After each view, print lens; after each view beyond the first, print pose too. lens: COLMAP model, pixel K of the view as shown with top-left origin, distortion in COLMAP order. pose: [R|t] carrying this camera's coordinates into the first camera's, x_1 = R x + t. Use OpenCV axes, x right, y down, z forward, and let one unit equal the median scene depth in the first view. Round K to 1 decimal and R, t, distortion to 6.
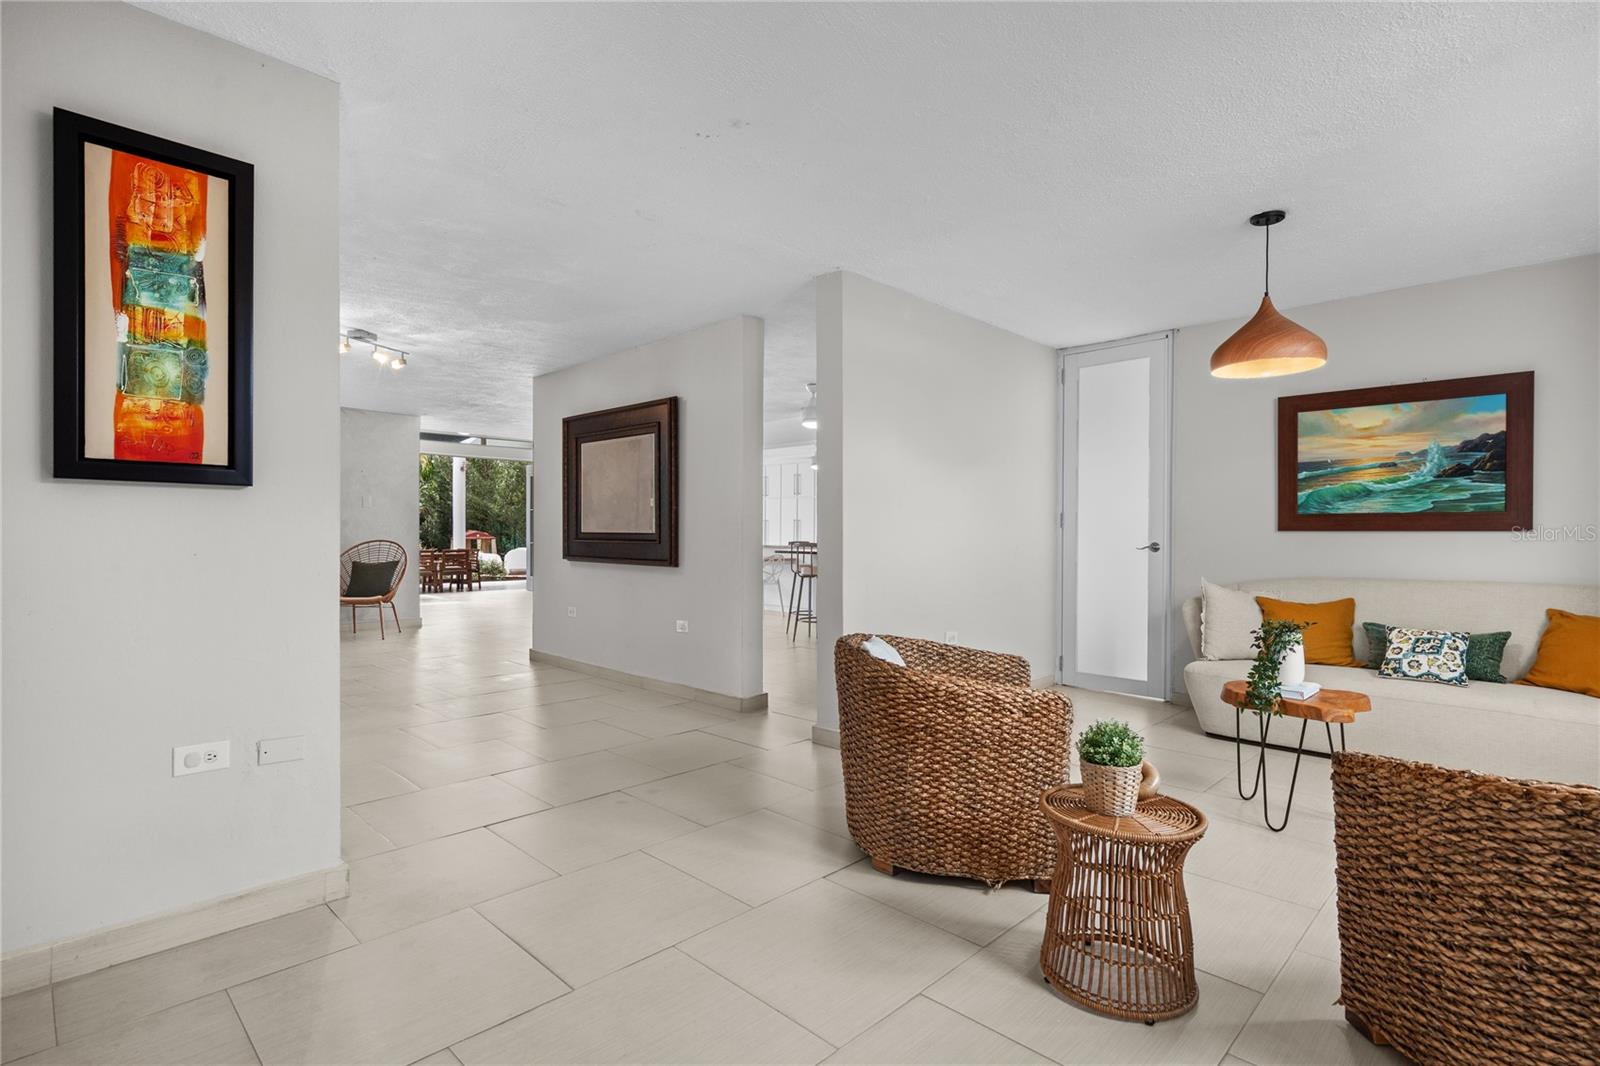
lens RADIAL K [[783.1, 0, 791.6], [0, 783.1, 535.9], [0, 0, 1]] dist [0.003040, -0.000017]
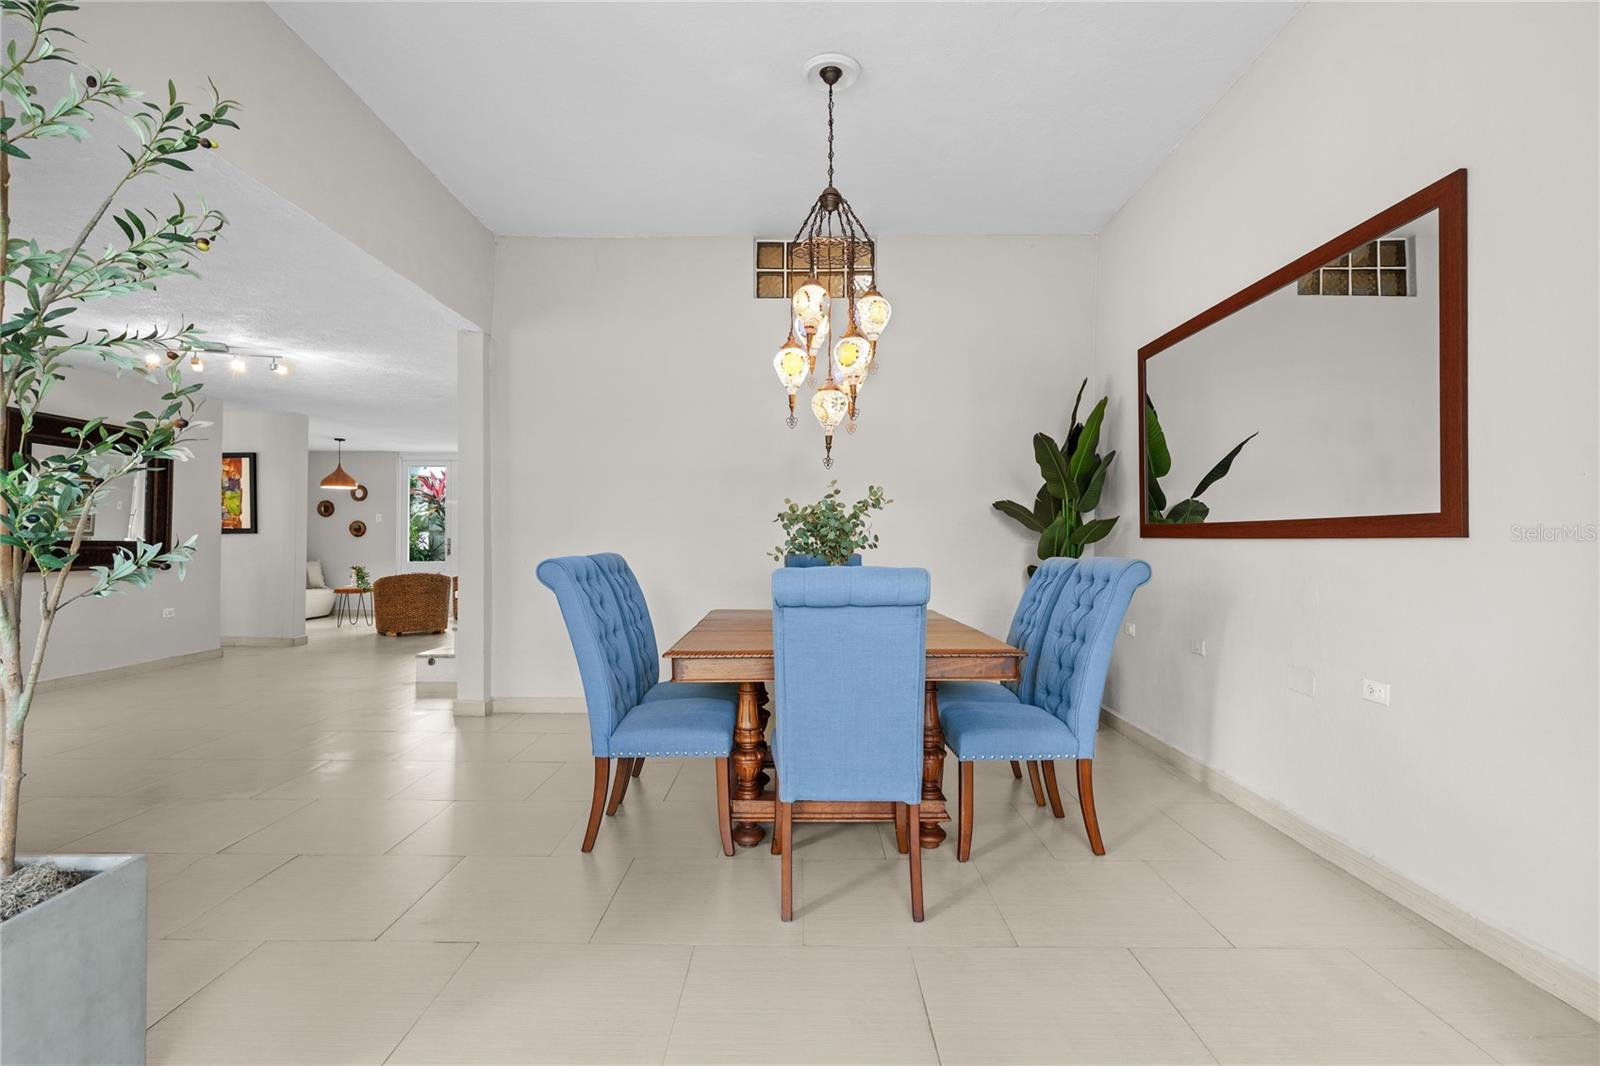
lens RADIAL K [[783.1, 0, 791.6], [0, 783.1, 535.9], [0, 0, 1]] dist [0.003040, -0.000017]
pose [[-0.692414, -0.005218, 0.721481, -3.826966], [-0.003735, 0.999986, 0.003647, -0.056149], [-0.721490, -0.000169, -0.692425, 2.474551]]
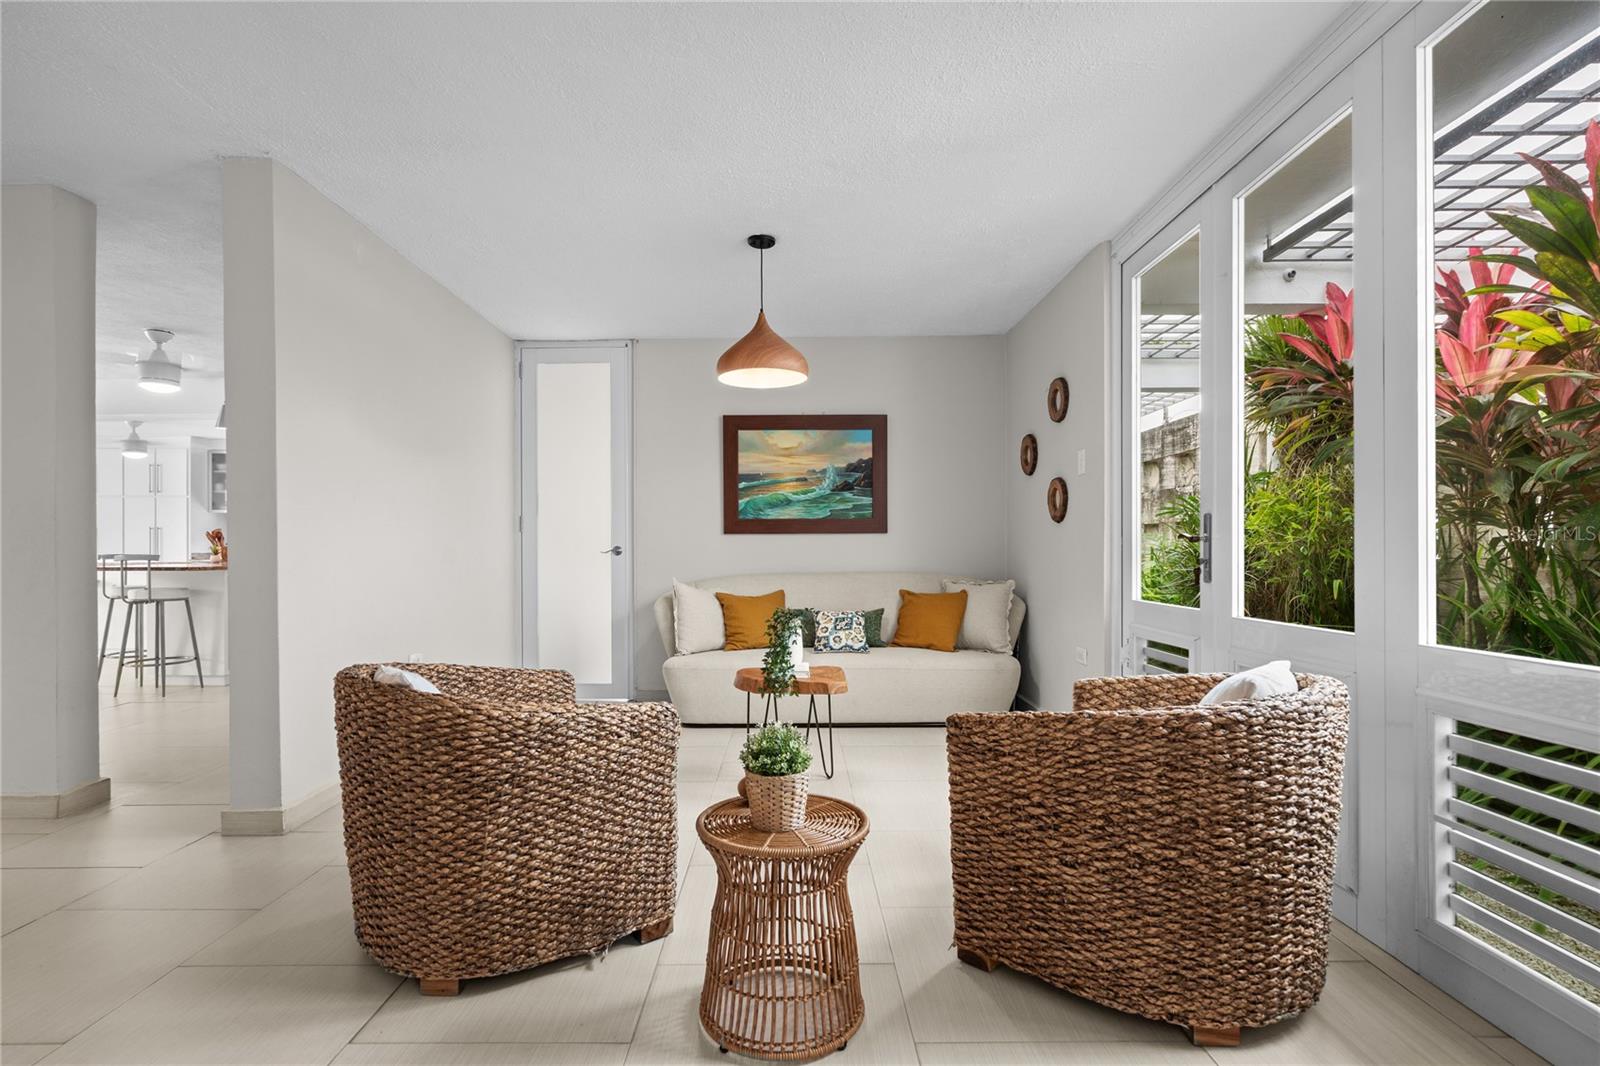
lens RADIAL K [[758.8, 0, 796.3], [0, 758.8, 550.2], [0, 0, 1]] dist [-0.000210, 0.000530]
pose [[0.707518, -0.008586, 0.706643, -0.143792], [0.010517, 0.999943, 0.001620, 0.030713], [-0.706617, 0.006285, 0.707568, 0.296930]]
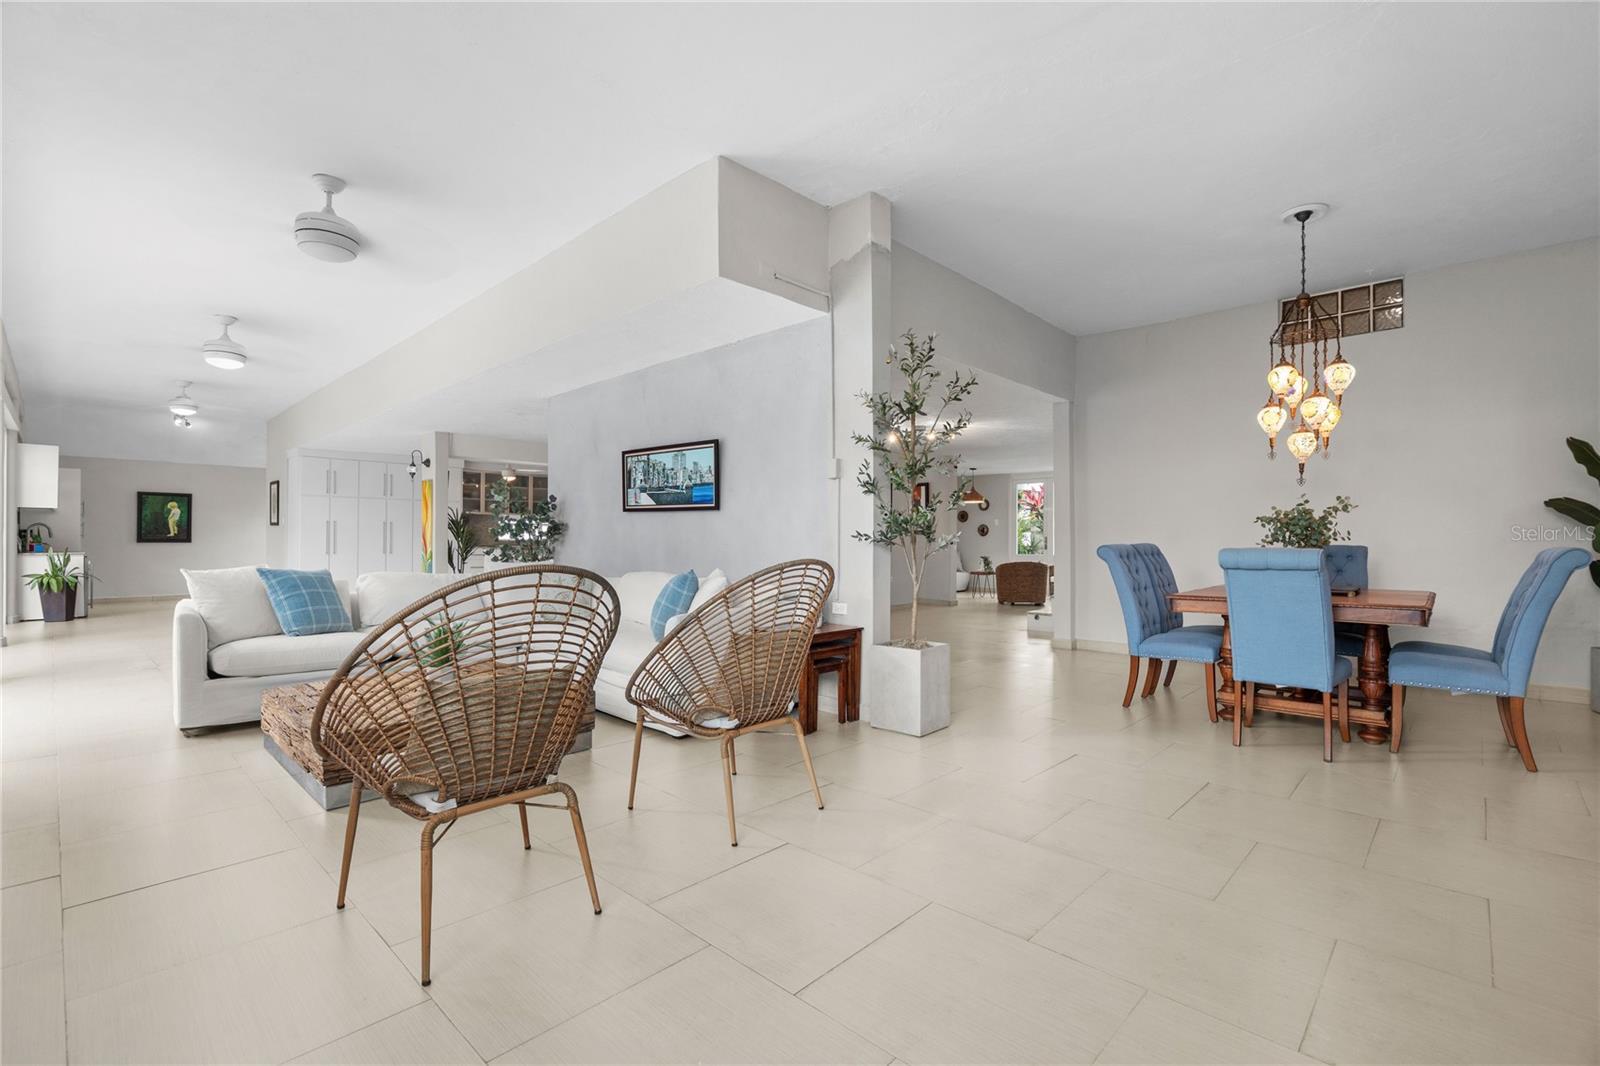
lens RADIAL K [[716.3, 0, 795.5], [0, 716.3, 530.9], [0, 0, 1]] dist [-0.003808, -0.000164]
pose [[-0.018954, 0.003554, 0.999814, -4.651131], [0.001095, 0.999993, -0.003534, -0.048550], [-0.999820, 0.001028, -0.018957, 2.797136]]
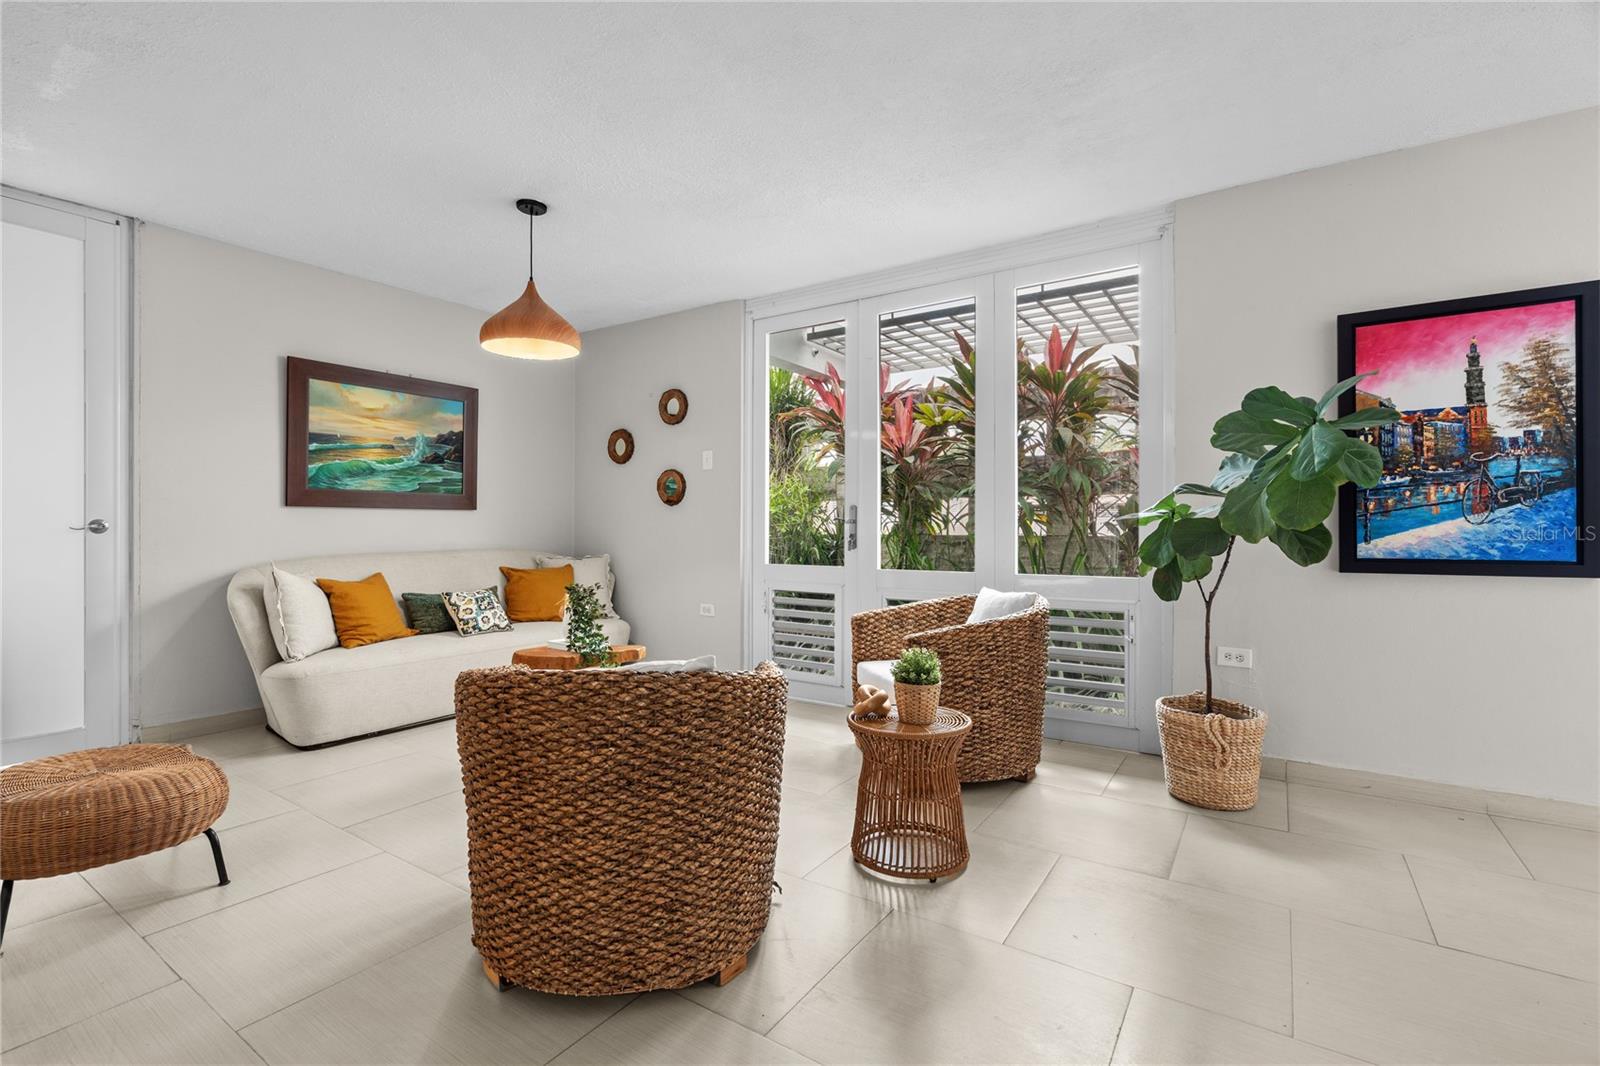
lens RADIAL K [[716.3, 0, 795.5], [0, 716.3, 530.9], [0, 0, 1]] dist [-0.003808, -0.000164]
pose [[-0.186220, -0.011606, 0.982439, -0.541243], [0.000621, 0.999929, 0.011930, 0.023628], [-0.982508, 0.002831, -0.186200, 1.108368]]
